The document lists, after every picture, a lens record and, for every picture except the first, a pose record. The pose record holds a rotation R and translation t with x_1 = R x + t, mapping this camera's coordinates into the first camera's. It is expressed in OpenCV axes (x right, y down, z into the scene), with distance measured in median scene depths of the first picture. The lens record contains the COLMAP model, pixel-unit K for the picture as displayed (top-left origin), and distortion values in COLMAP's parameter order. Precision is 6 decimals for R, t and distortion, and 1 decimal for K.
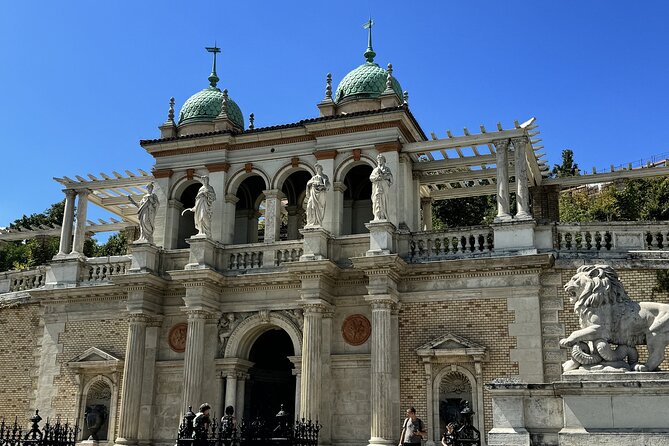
lens RADIAL K [[309.6, 0, 334.5], [0, 309.6, 223.0], [0, 0, 1]] dist [0.015520, -0.000273]
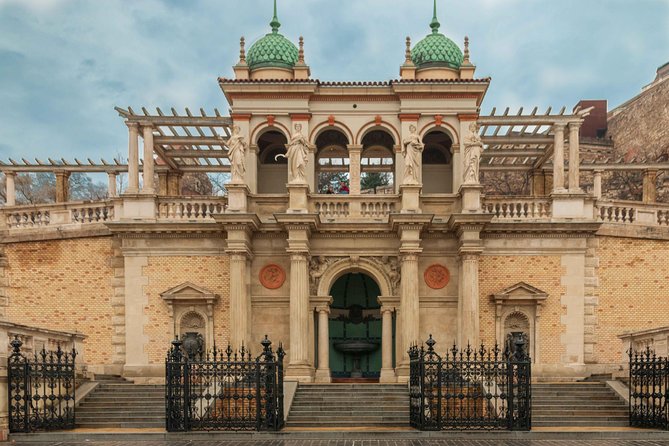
lens RADIAL K [[269.8, 0, 334.5], [0, 269.8, 223.0], [0, 0, 1]] dist [0.001268, 0.000081]
pose [[0.986639, 0.070718, 0.146773, -0.415722], [-0.089063, 0.988472, 0.122440, 0.052310], [-0.136422, -0.133876, 0.981563, 0.079359]]
